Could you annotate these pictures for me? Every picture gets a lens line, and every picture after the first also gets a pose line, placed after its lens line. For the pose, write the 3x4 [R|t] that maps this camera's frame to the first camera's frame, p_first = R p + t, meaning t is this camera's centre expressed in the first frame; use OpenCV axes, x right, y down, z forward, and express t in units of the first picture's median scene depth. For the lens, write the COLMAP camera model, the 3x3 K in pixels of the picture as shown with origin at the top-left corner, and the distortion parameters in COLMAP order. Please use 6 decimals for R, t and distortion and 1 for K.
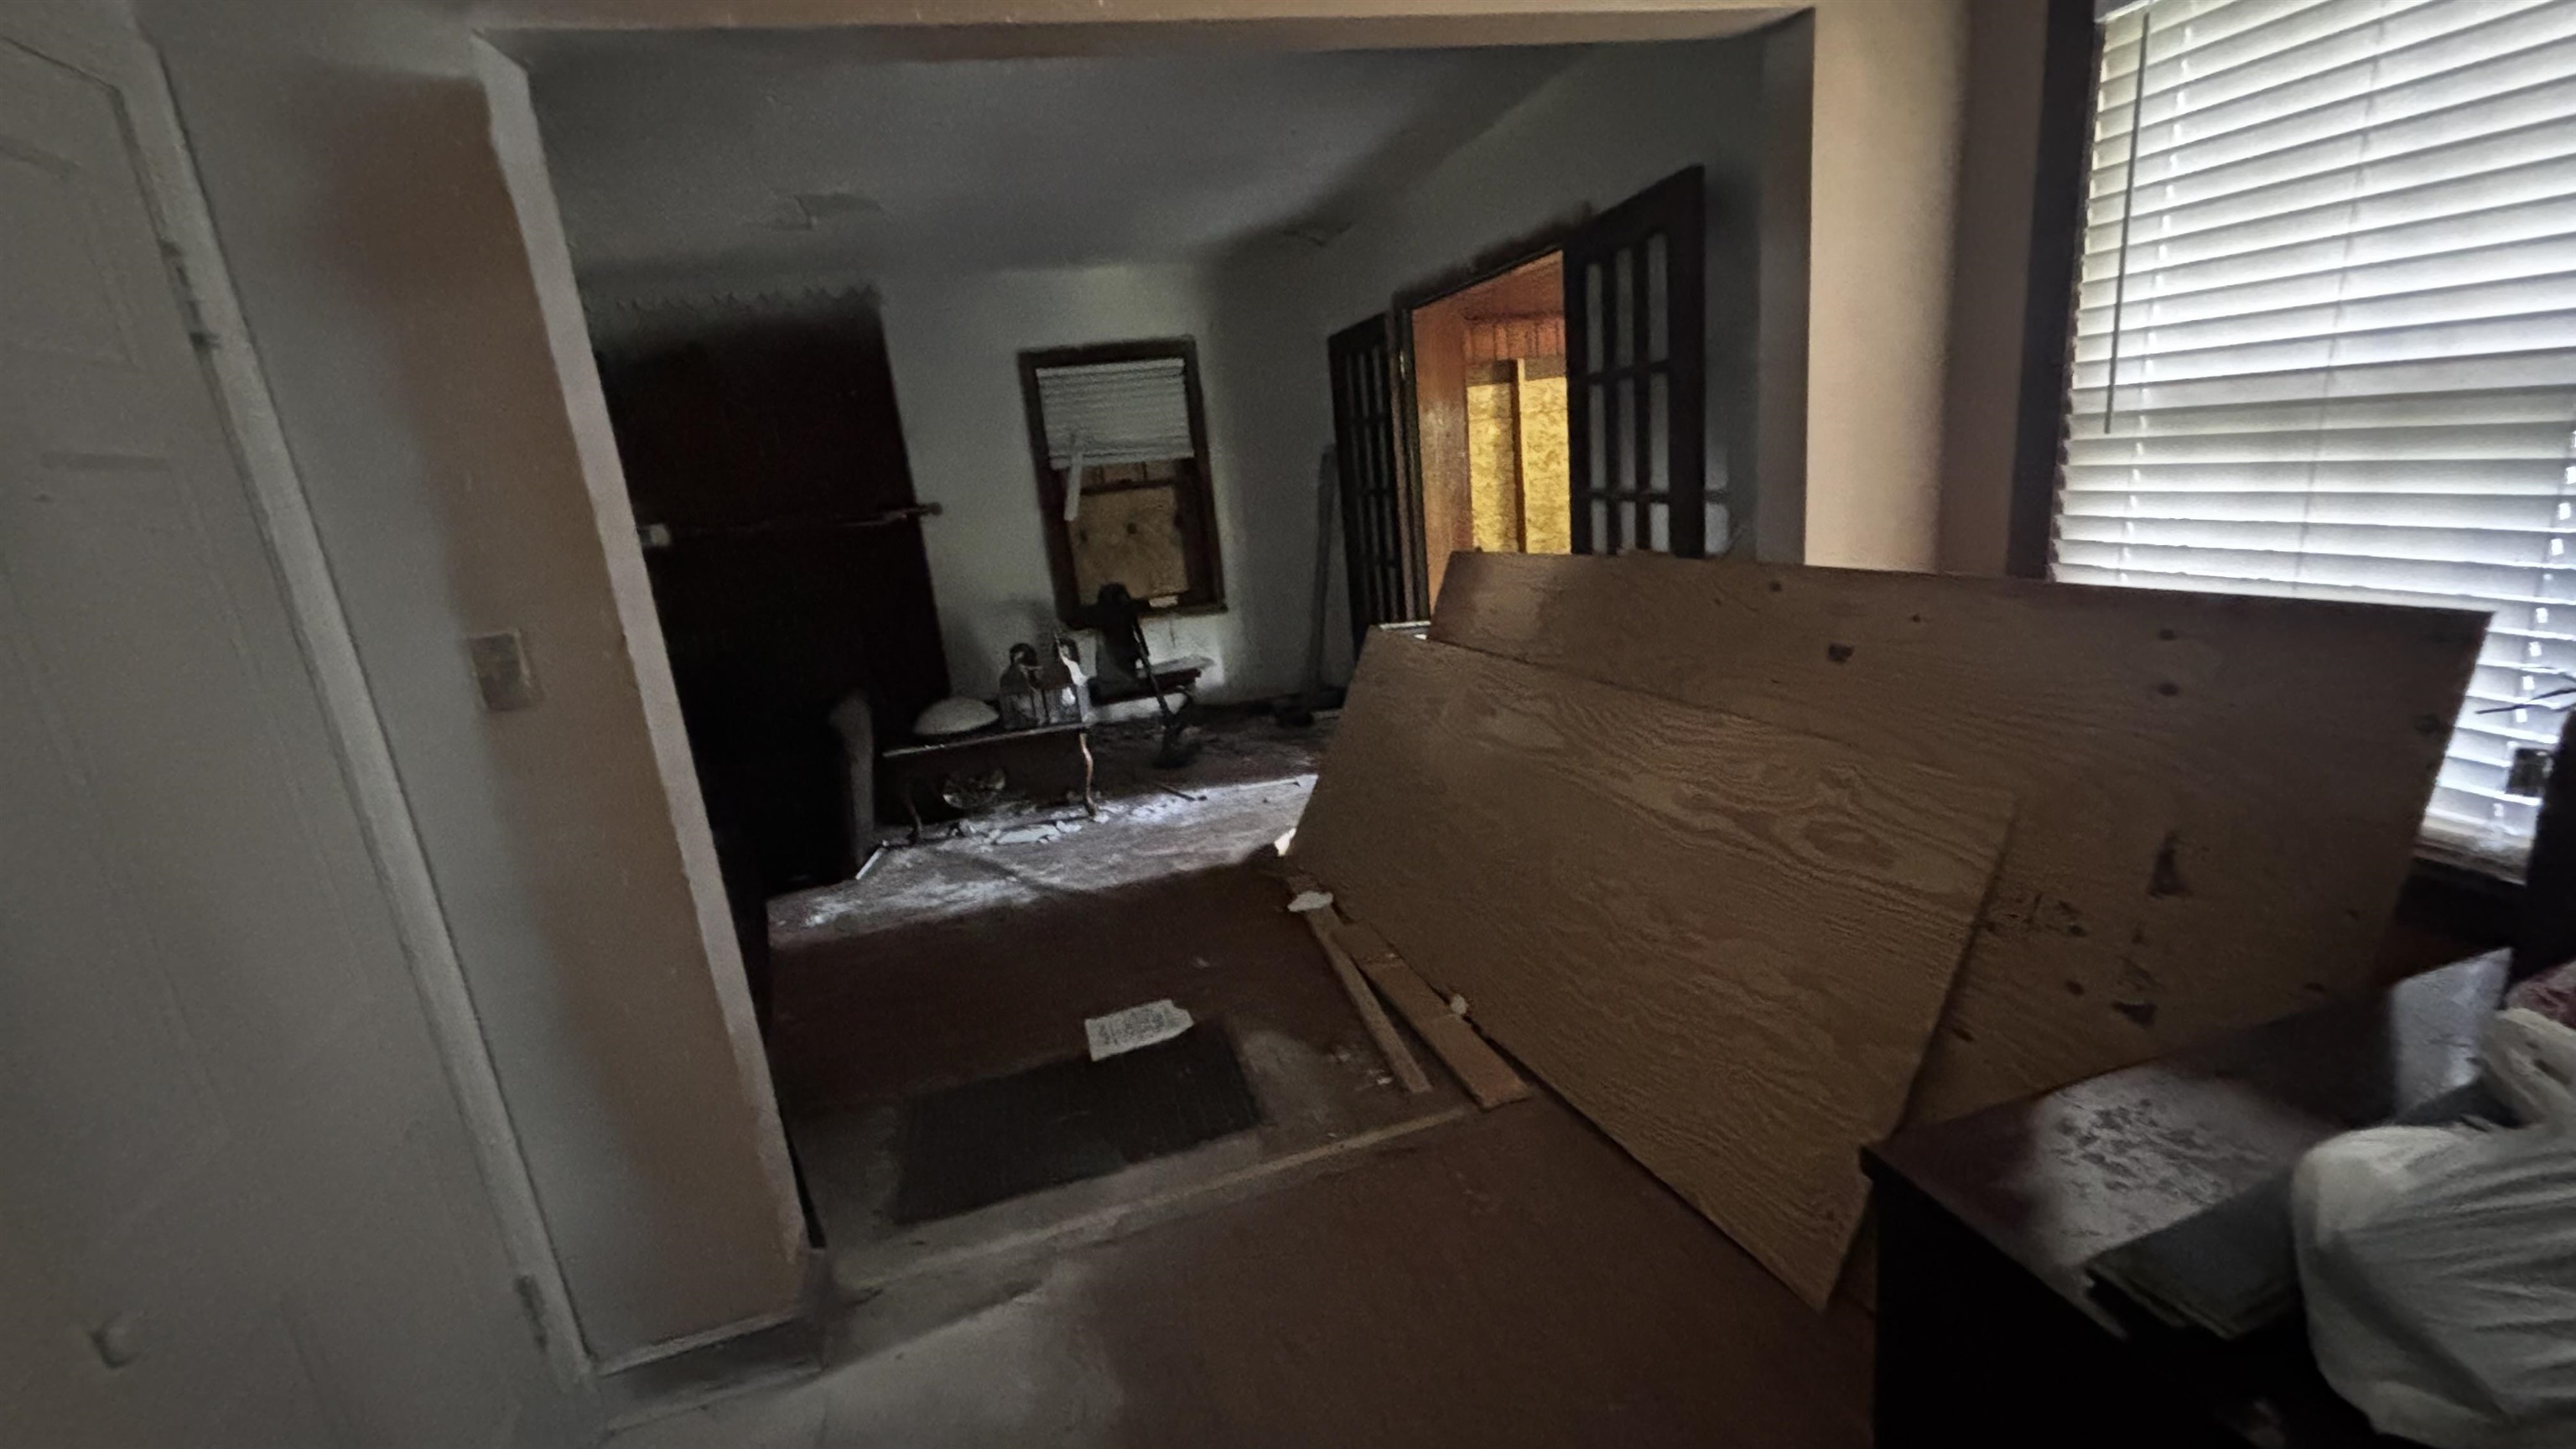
lens RADIAL K [[1037.7, 0, 1289.0], [0, 1037.7, 732.7], [0, 0, 1]] dist [-0.002713, -0.000466]
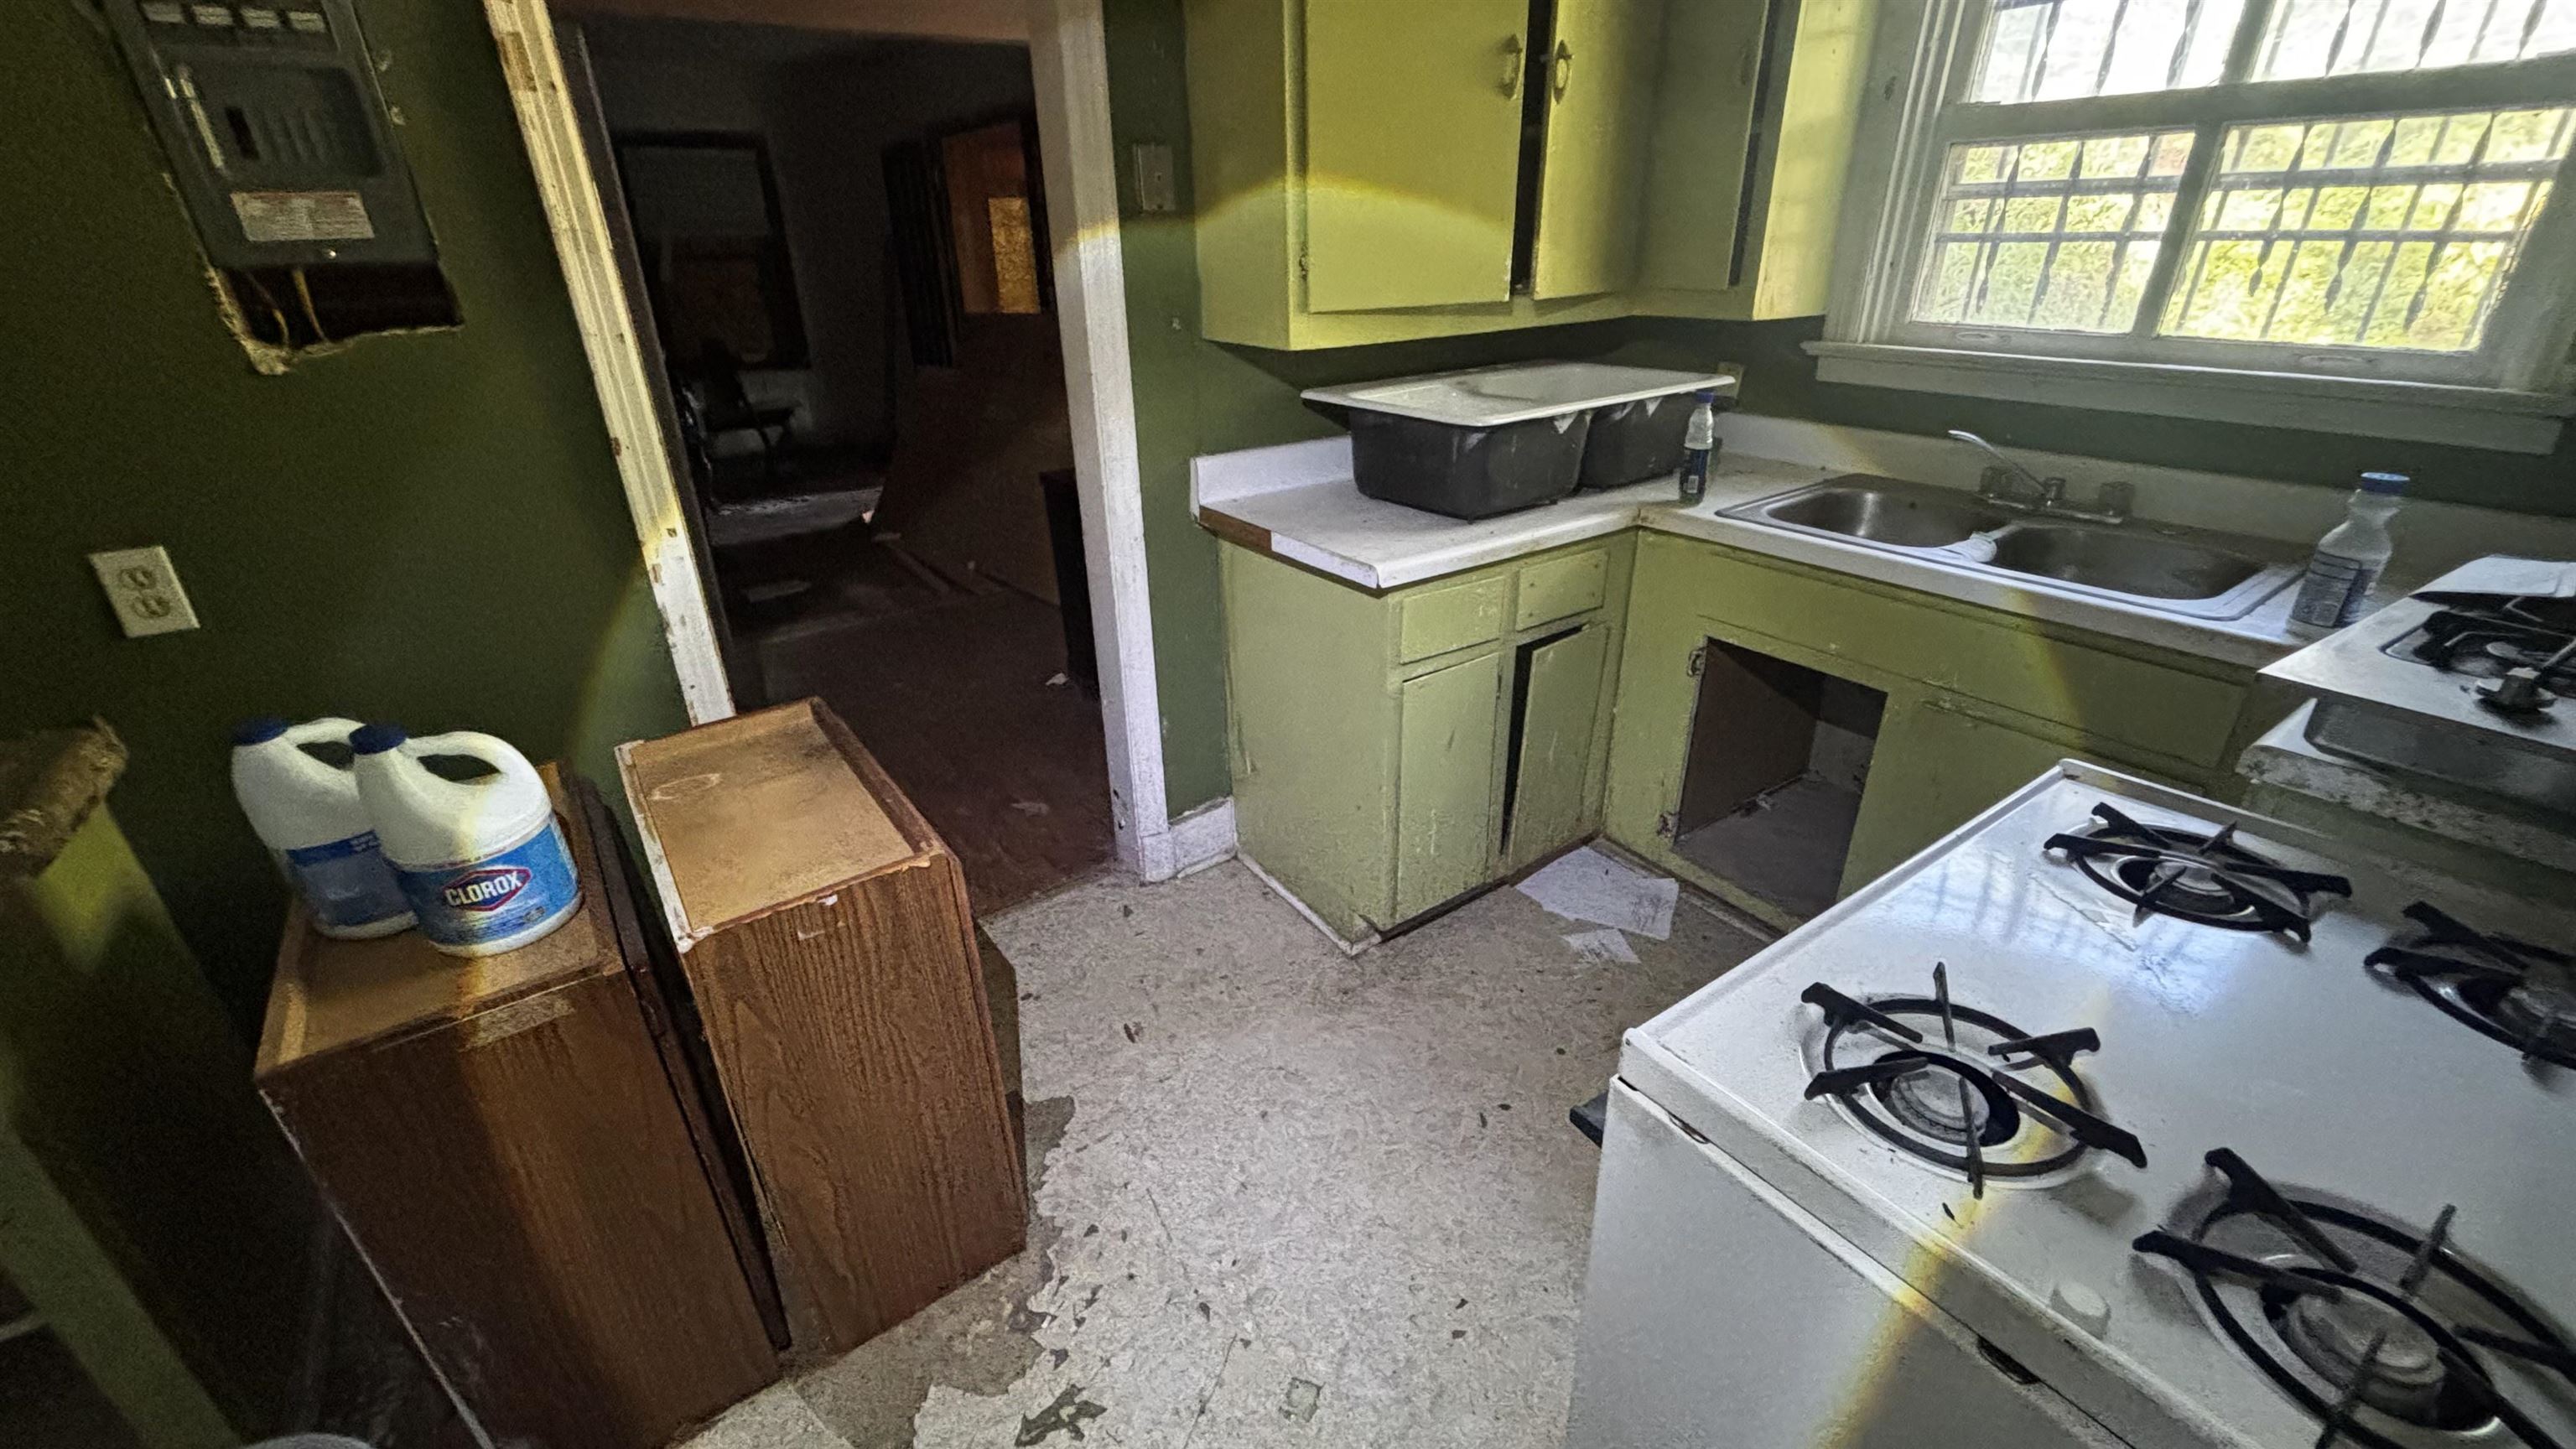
lens RADIAL K [[1037.7, 0, 1289.2], [0, 1037.7, 714.1], [0, 0, 1]] dist [-0.002713, -0.000466]
pose [[0.934874, -0.070209, 0.347967, 0.016723], [0.017901, 0.988323, 0.151318, 0.132438], [-0.354527, -0.135235, 0.925215, -0.482739]]
